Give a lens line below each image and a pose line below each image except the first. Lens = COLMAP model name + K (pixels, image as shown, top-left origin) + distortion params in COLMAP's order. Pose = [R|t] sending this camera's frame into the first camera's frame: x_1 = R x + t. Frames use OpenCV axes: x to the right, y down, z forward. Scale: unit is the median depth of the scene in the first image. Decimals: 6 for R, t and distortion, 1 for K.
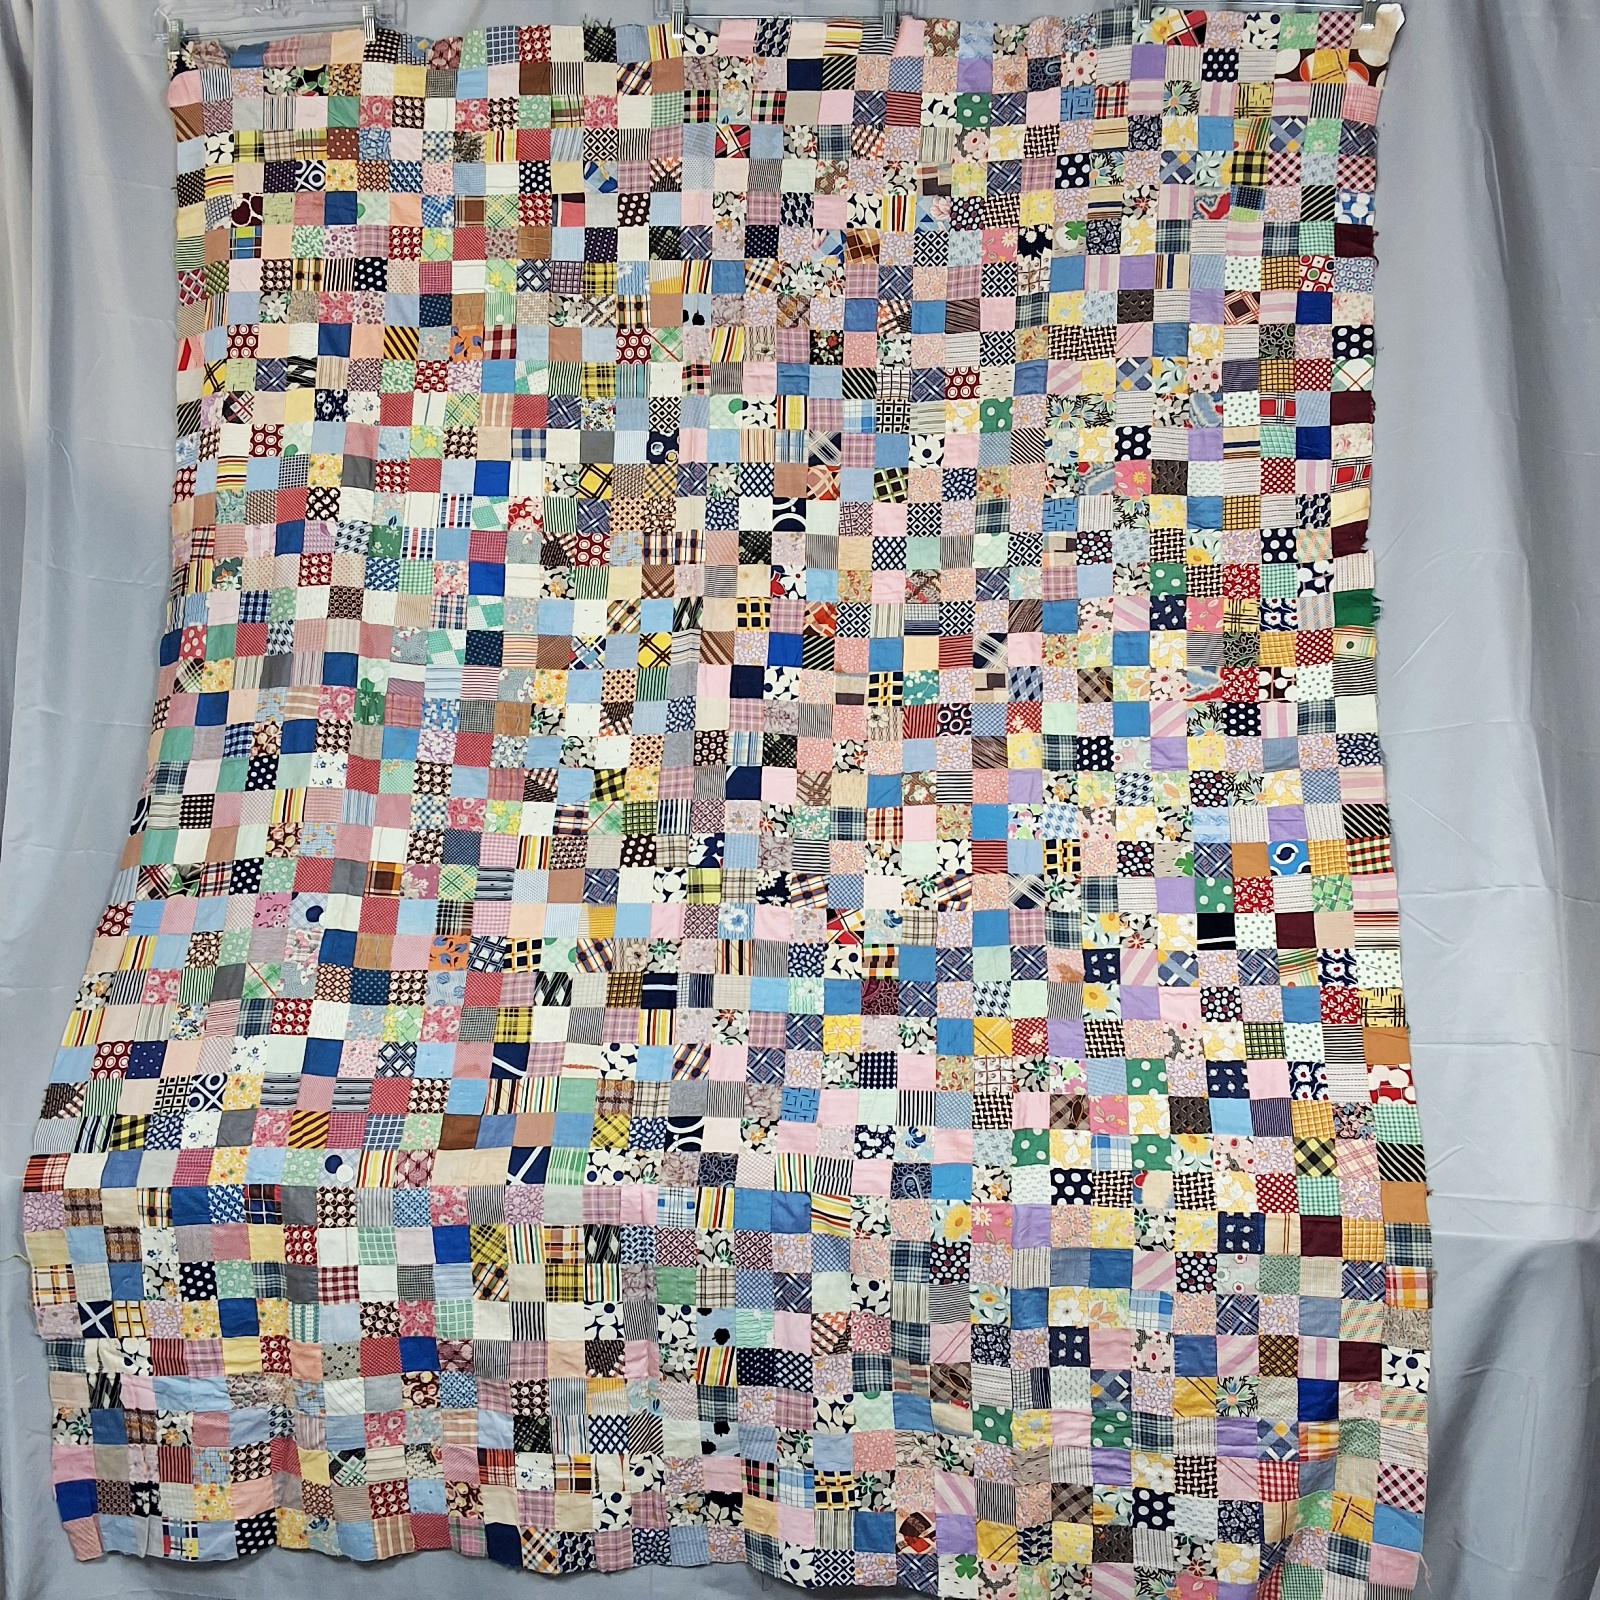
lens RADIAL K [[1814.5, 0, 817.4], [0, 1814.5, 794.4], [0, 0, 1]] dist [0.070876, 0.000000]
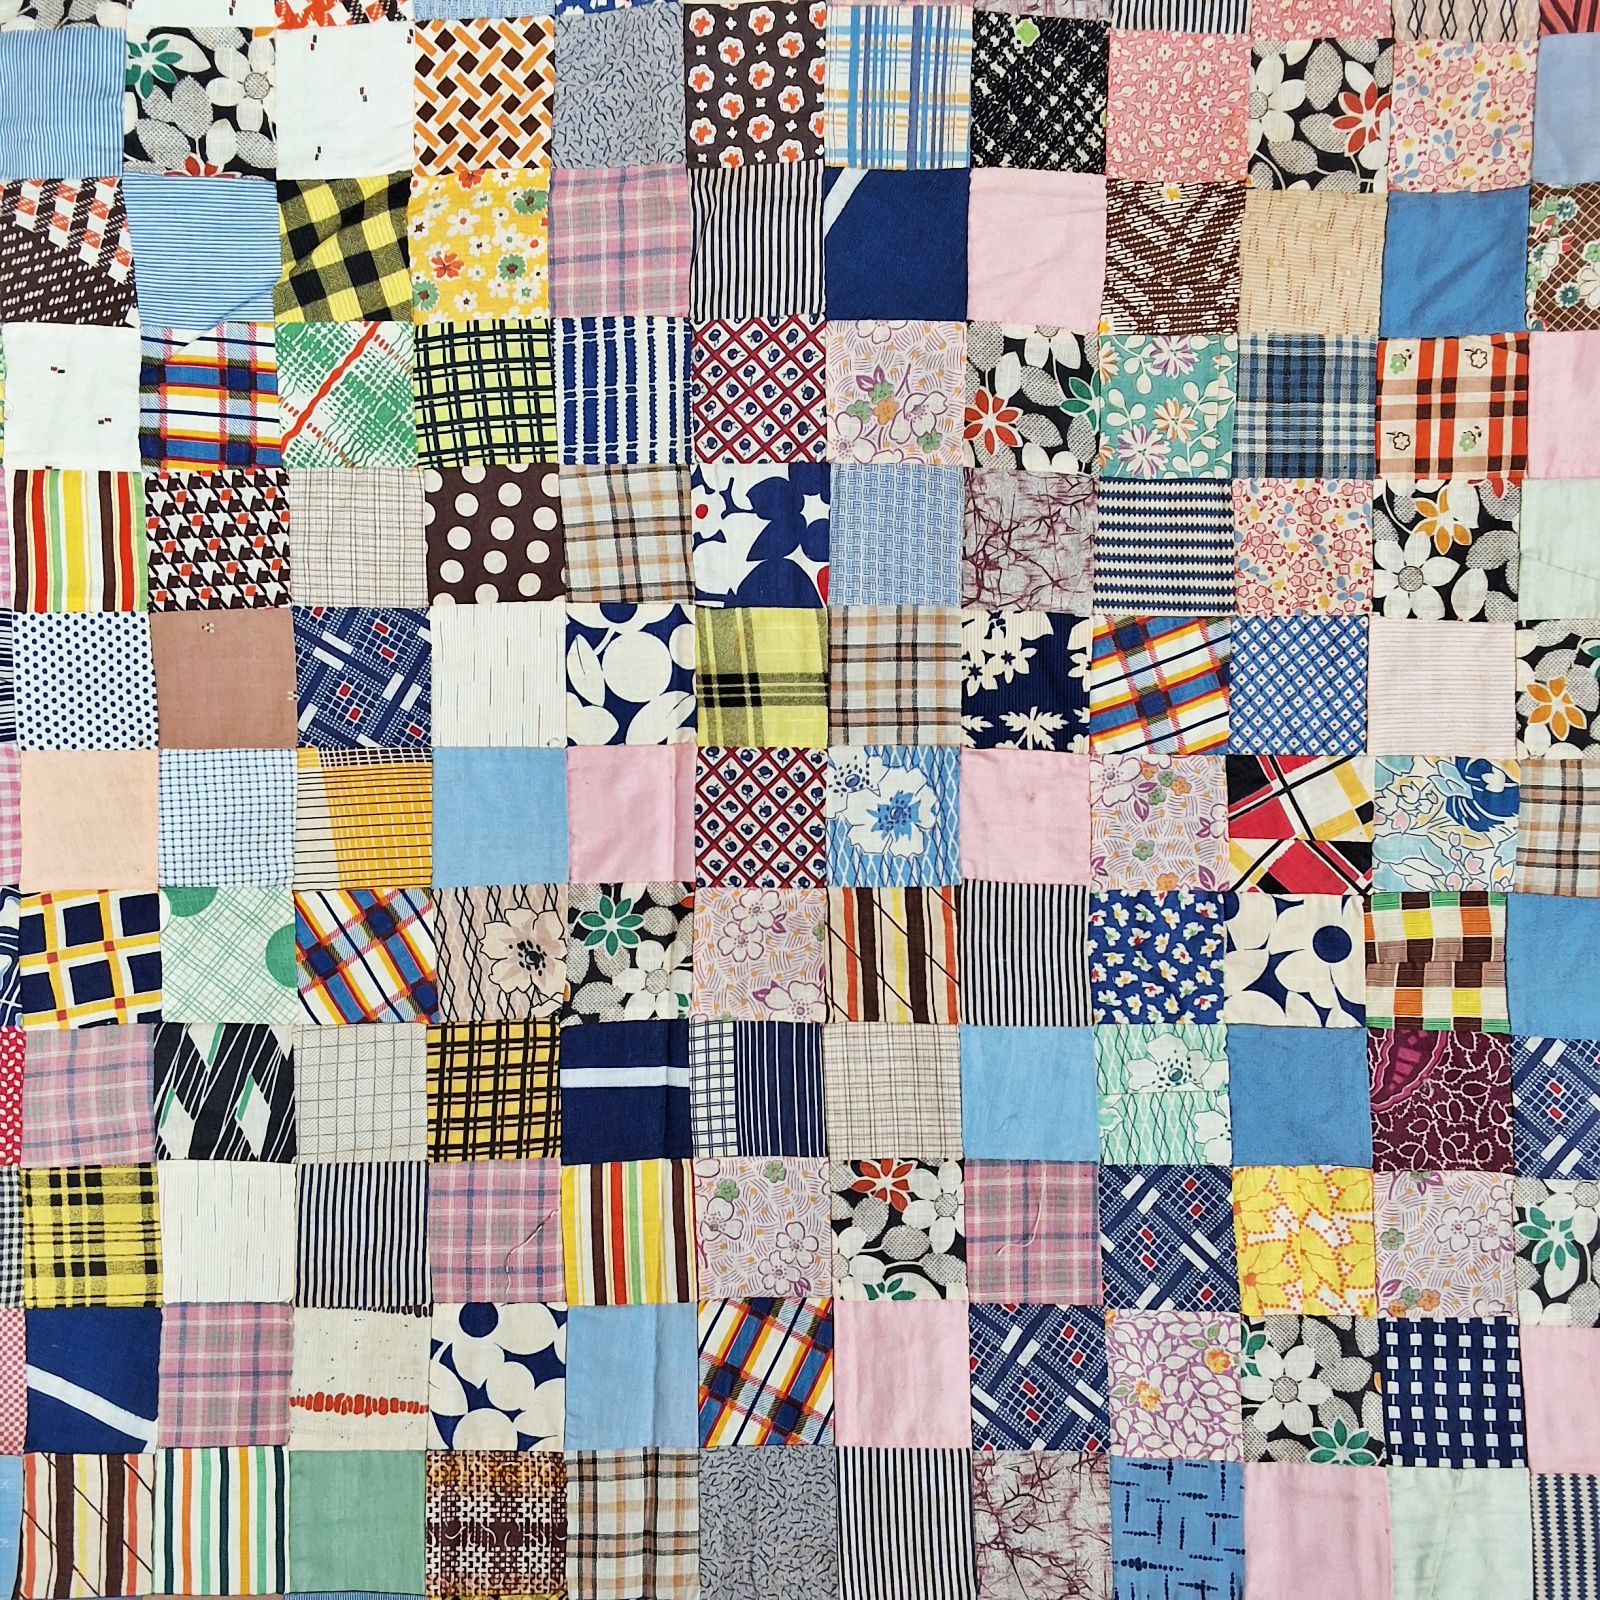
lens RADIAL K [[1814.5, 0, 797.1], [0, 1814.5, 806.4], [0, 0, 1]] dist [0.070876, 0.000000]
pose [[0.995676, -0.048222, 0.079397, -0.080491], [0.007214, 0.892263, 0.451459, -0.052547], [-0.092614, -0.448934, 0.888752, 0.772369]]
